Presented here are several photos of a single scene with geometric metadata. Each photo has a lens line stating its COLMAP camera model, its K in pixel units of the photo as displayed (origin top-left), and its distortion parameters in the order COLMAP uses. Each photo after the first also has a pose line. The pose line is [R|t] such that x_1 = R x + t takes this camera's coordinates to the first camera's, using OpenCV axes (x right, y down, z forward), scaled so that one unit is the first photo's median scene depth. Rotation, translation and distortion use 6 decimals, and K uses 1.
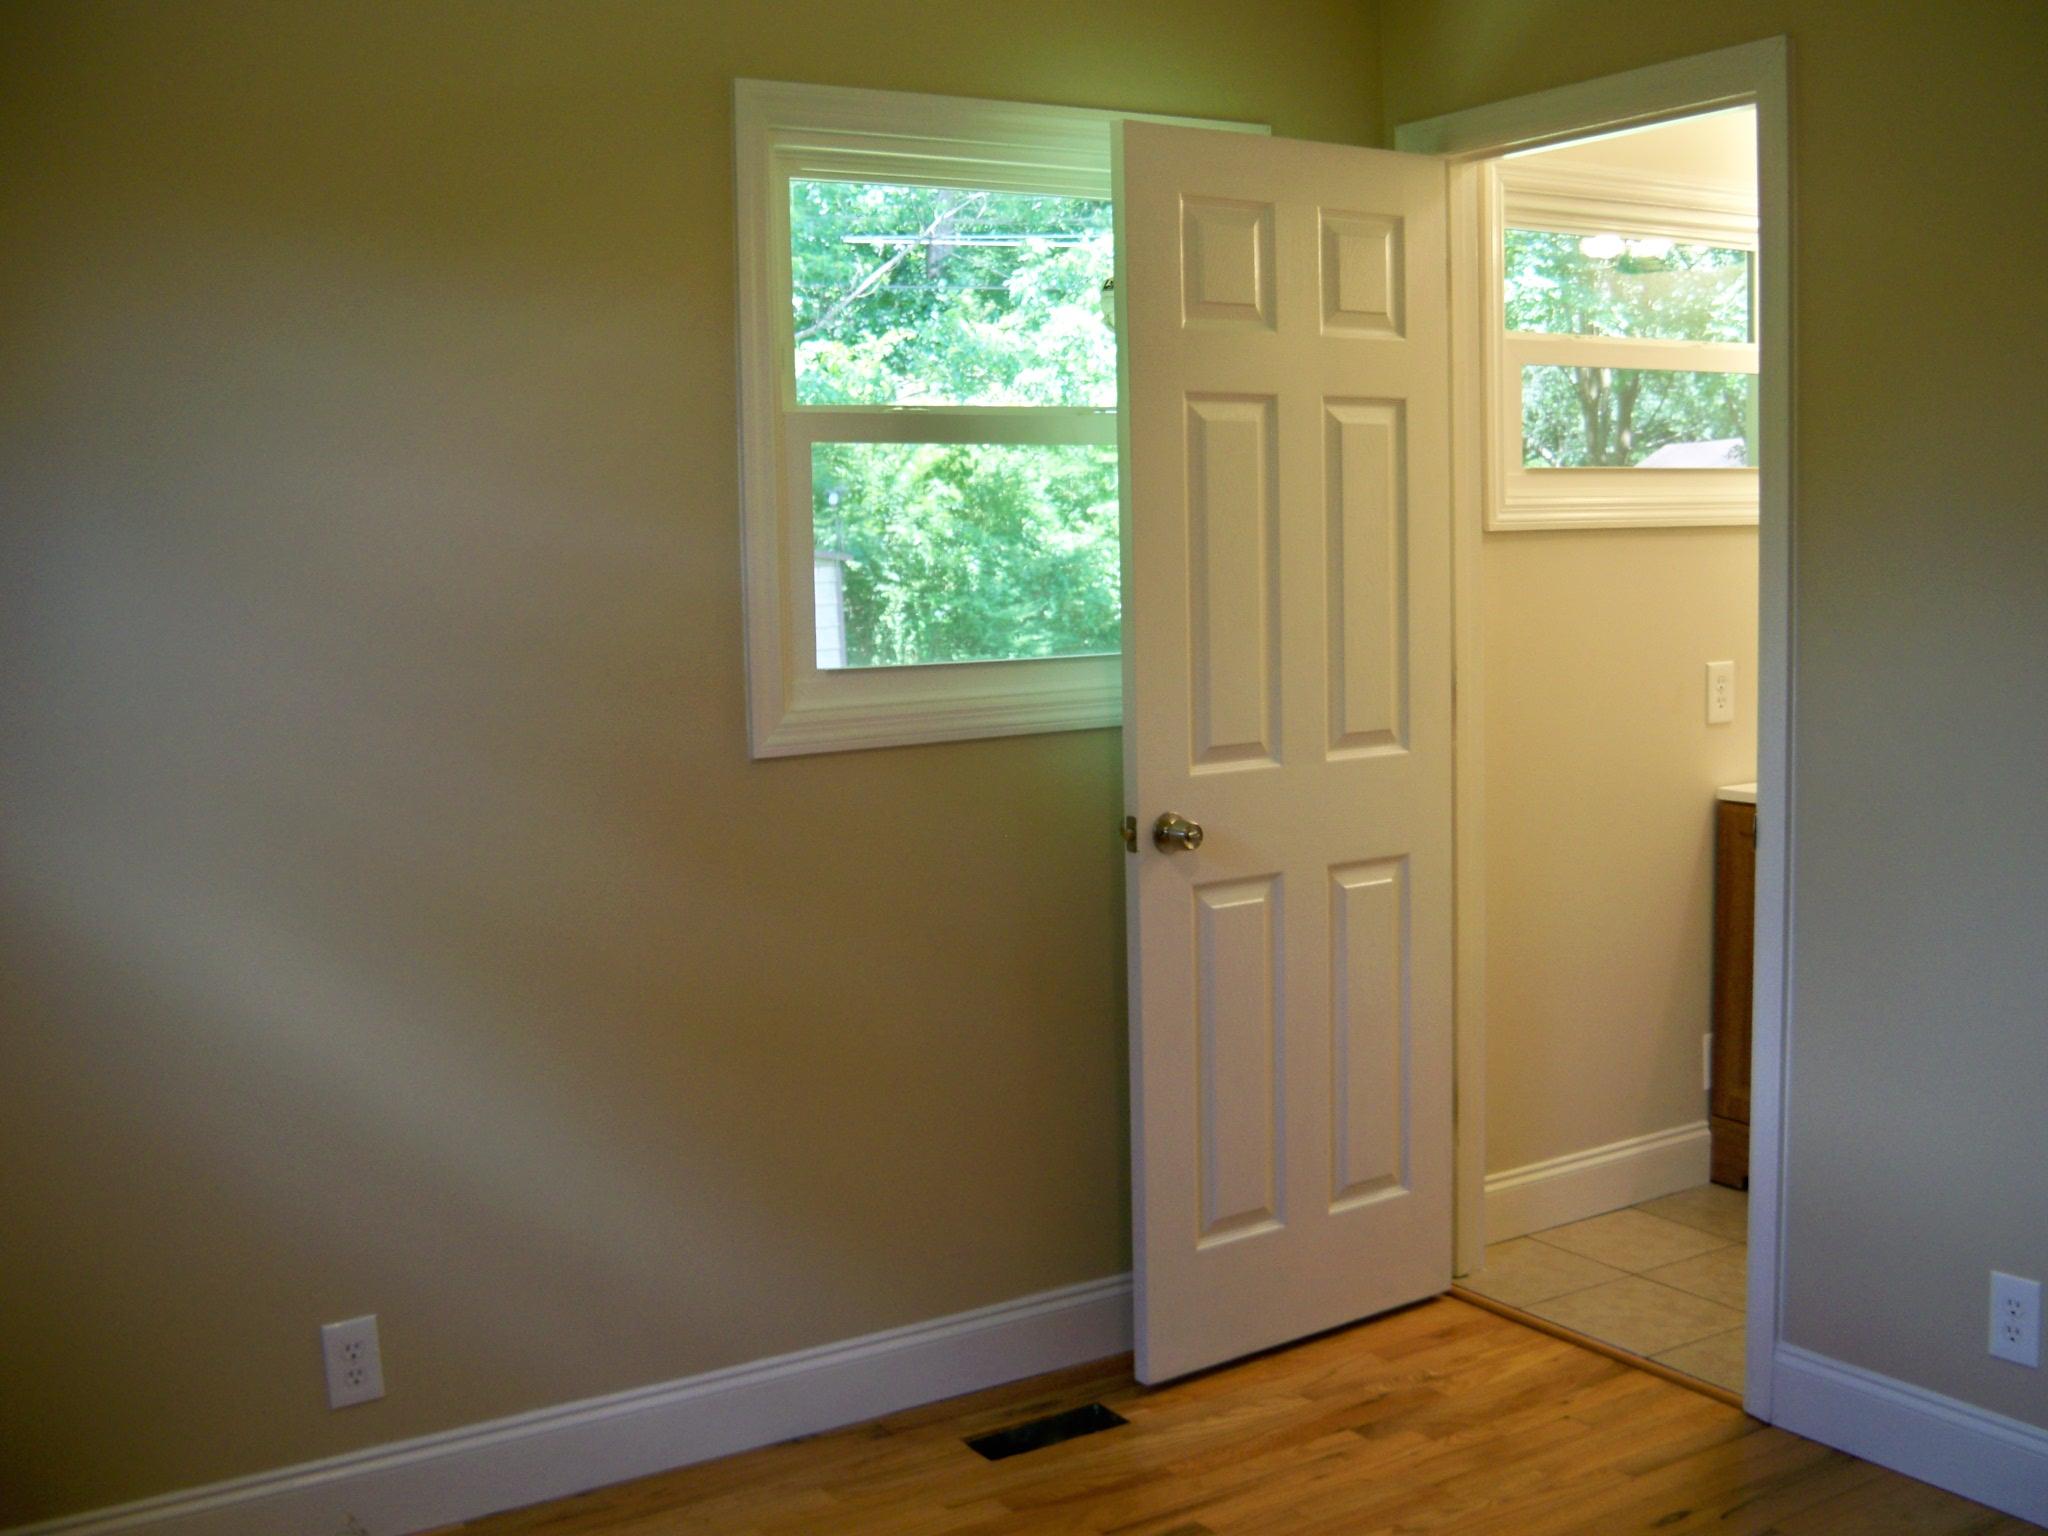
lens RADIAL K [[2212.2, 0, 1015.9], [0, 2212.2, 773.8], [0, 0, 1]] dist [-0.125122, 0.014757]
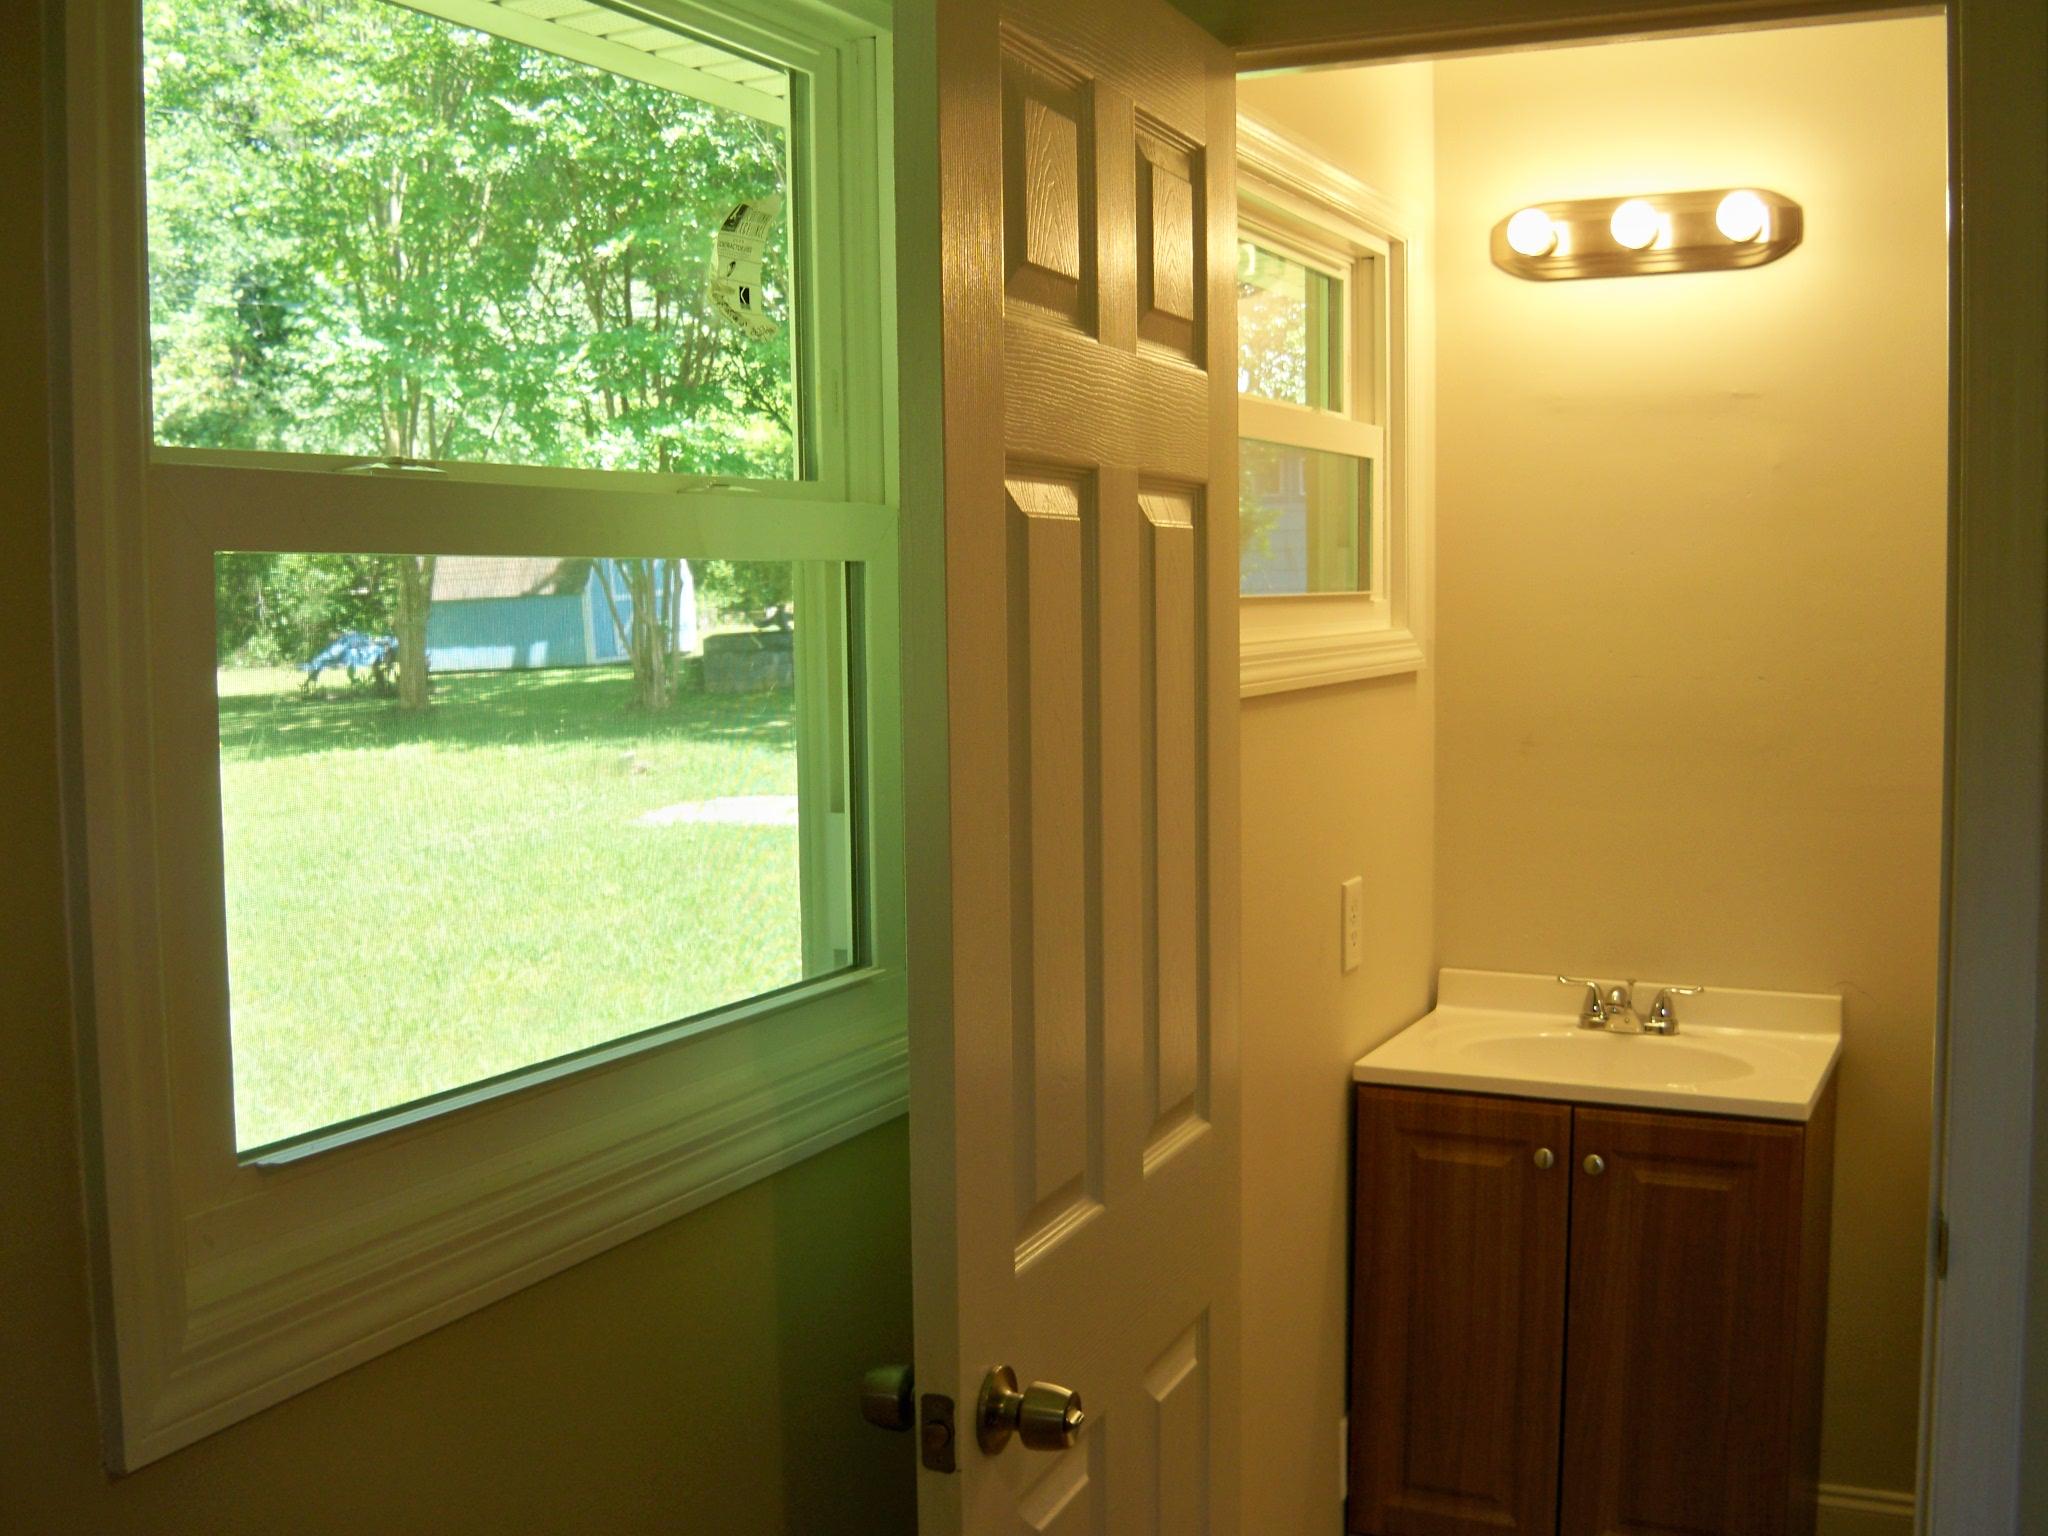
lens RADIAL K [[2212.2, 0, 1015.9], [0, 2212.2, 773.8], [0, 0, 1]] dist [-0.125122, 0.014757]
pose [[0.840451, -0.032158, 0.540932, -0.131222], [0.050364, 0.998552, -0.018887, -0.074848], [-0.539542, 0.043117, 0.840854, 0.471712]]
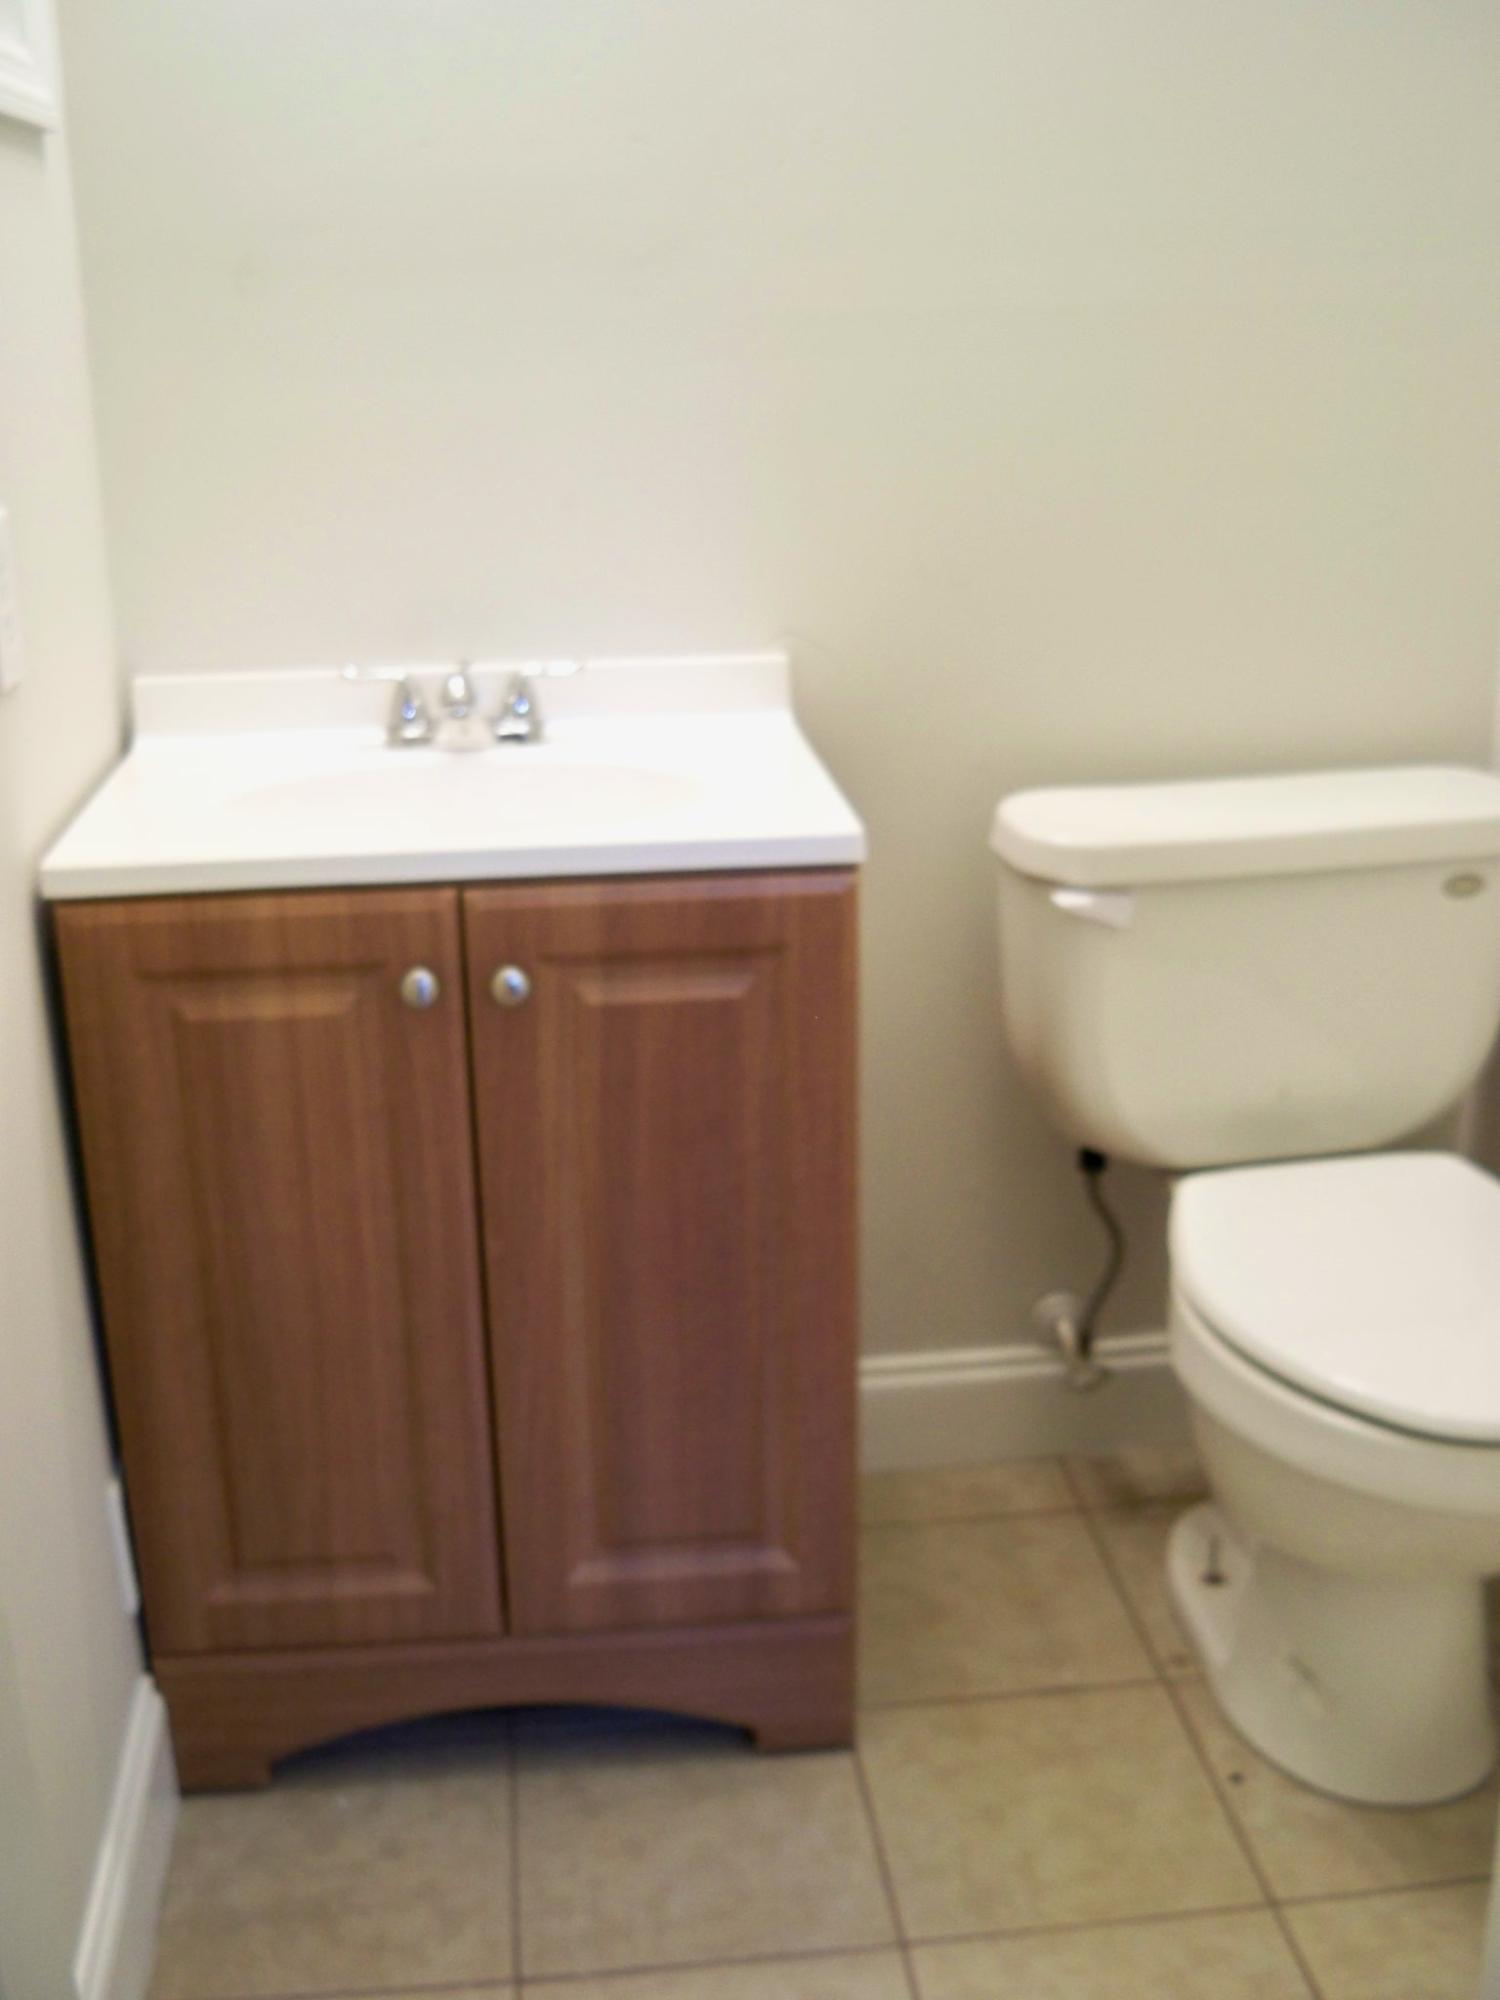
lens RADIAL K [[2160.3, 0, 750.0], [0, 2160.3, 1000.0], [0, 0, 1]] dist [-0.125122, 0.014757]
pose [[0.433291, -0.274093, 0.858564, 0.063701], [0.109134, 0.961579, 0.251904, -0.047309], [-0.894622, -0.015449, 0.446557, 0.727091]]
